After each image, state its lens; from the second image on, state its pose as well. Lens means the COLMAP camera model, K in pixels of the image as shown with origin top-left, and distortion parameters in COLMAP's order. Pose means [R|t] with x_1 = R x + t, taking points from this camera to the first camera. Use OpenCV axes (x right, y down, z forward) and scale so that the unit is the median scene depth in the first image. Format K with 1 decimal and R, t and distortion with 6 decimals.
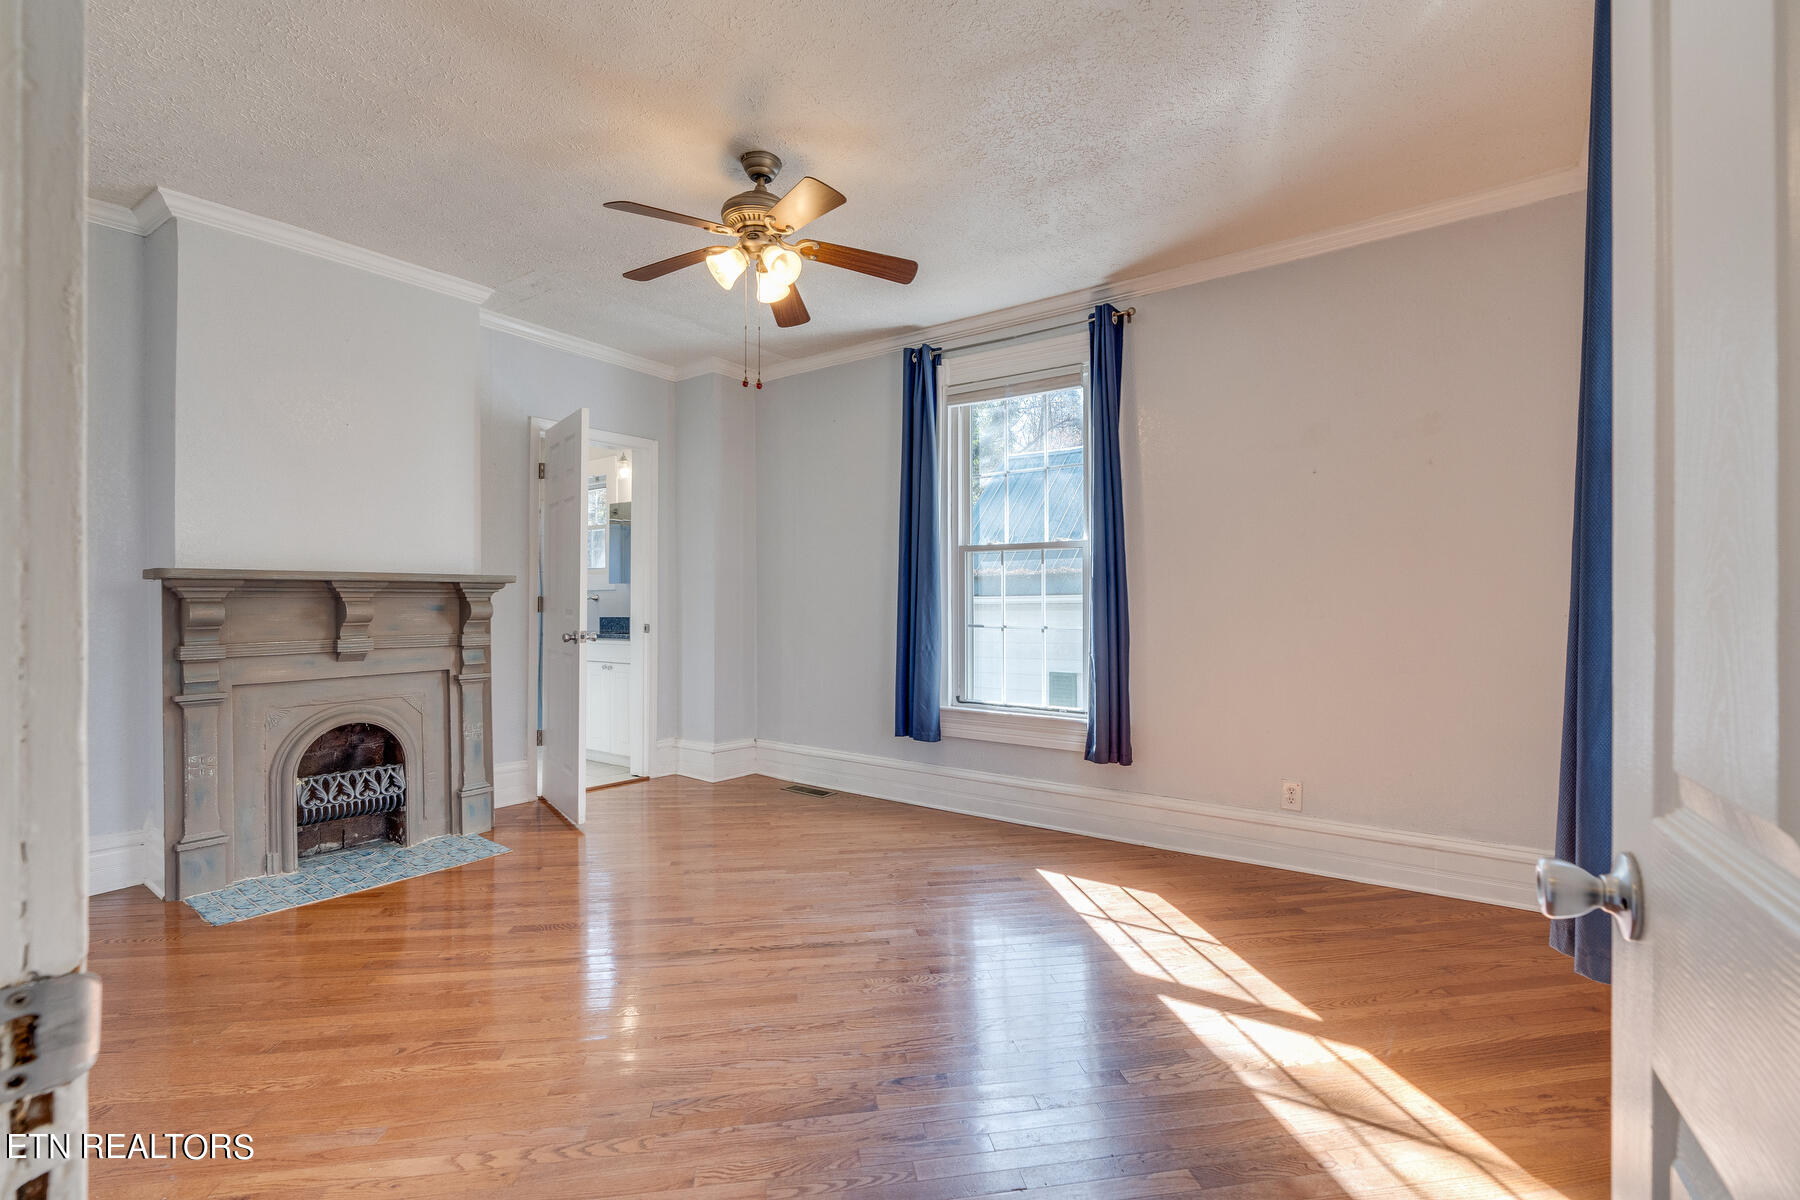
lens RADIAL K [[806.2, 0, 904.4], [0, 806.2, 593.3], [0, 0, 1]] dist [-0.000024, -0.000100]
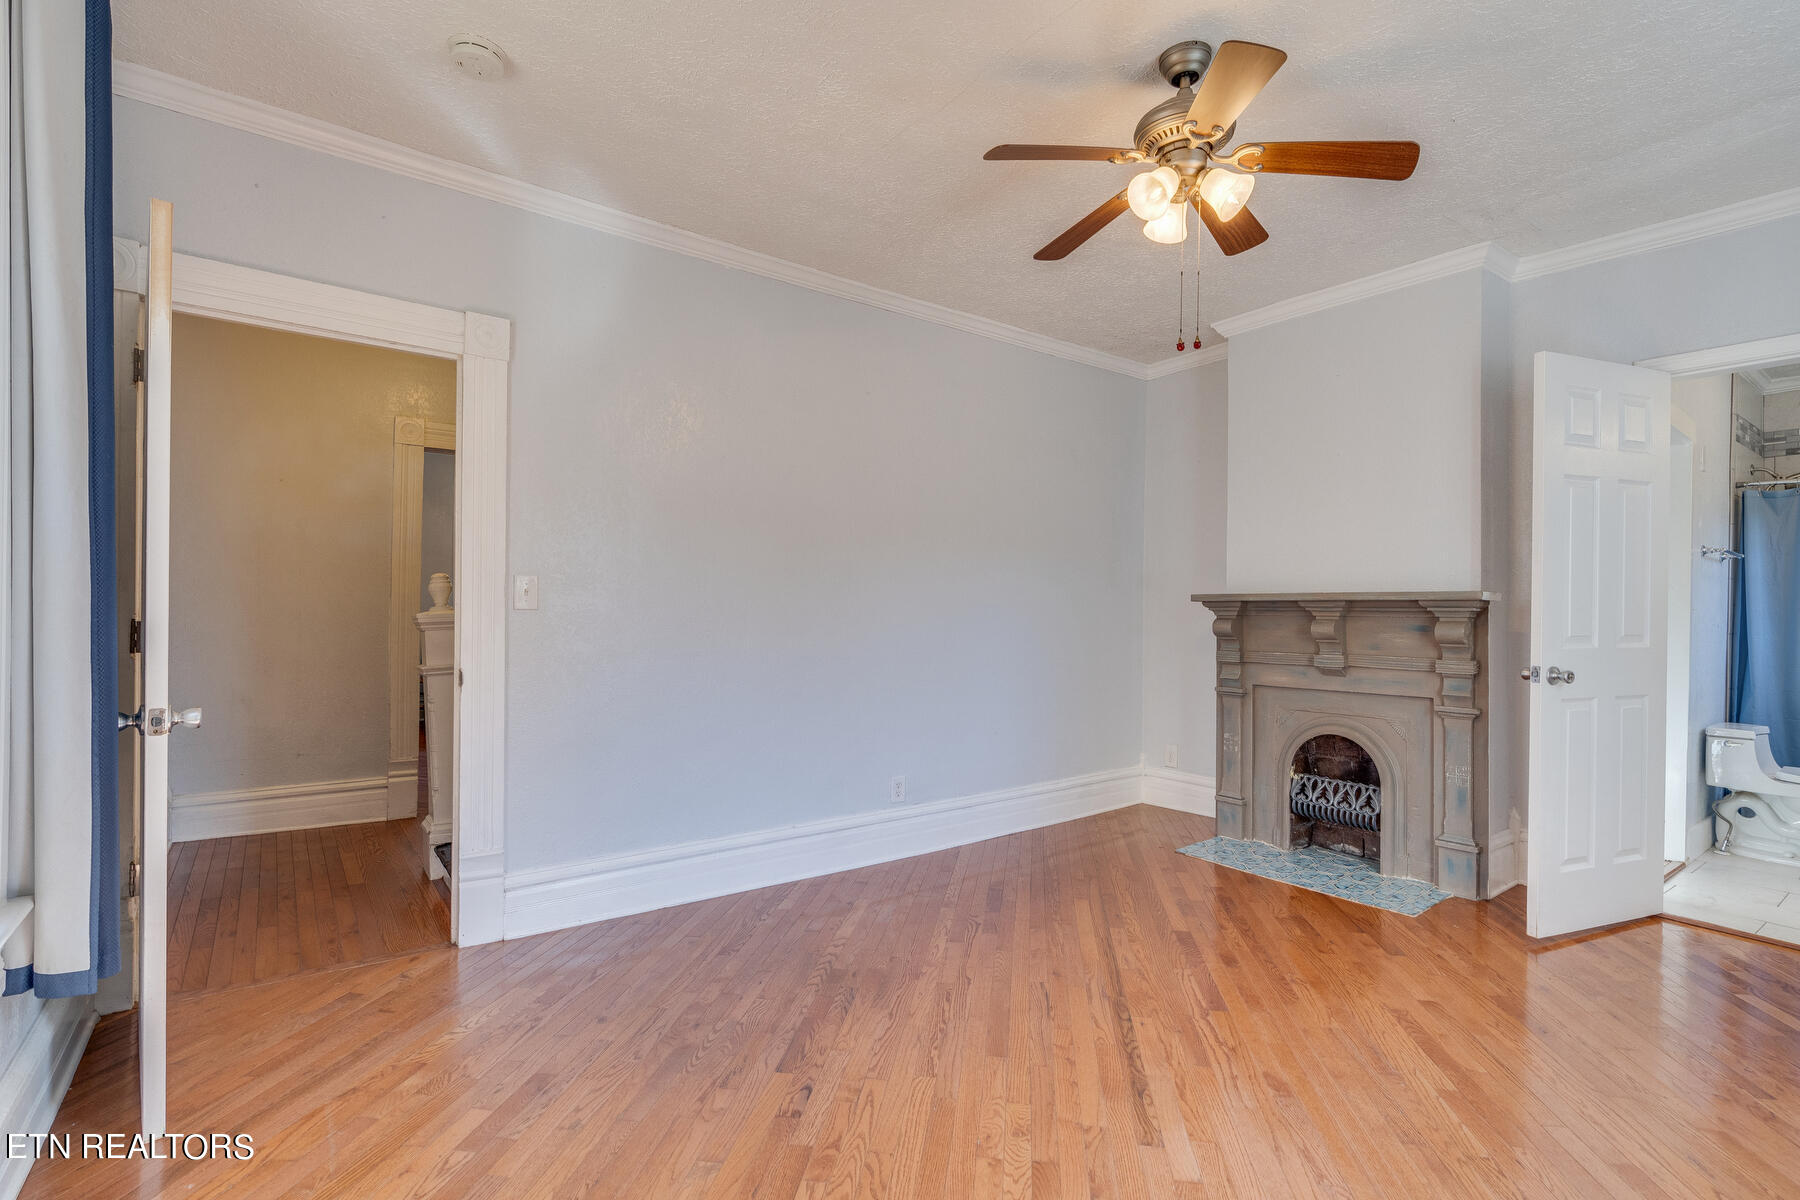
lens RADIAL K [[823.4, 0, 900.0], [0, 823.4, 600.0], [0, 0, 1]] dist [-0.001210, -0.000317]
pose [[-0.284231, -0.014032, -0.958653, 0.520202], [-0.002989, 0.999901, -0.013750, 0.000434], [0.958751, -0.001043, -0.284245, 0.758469]]
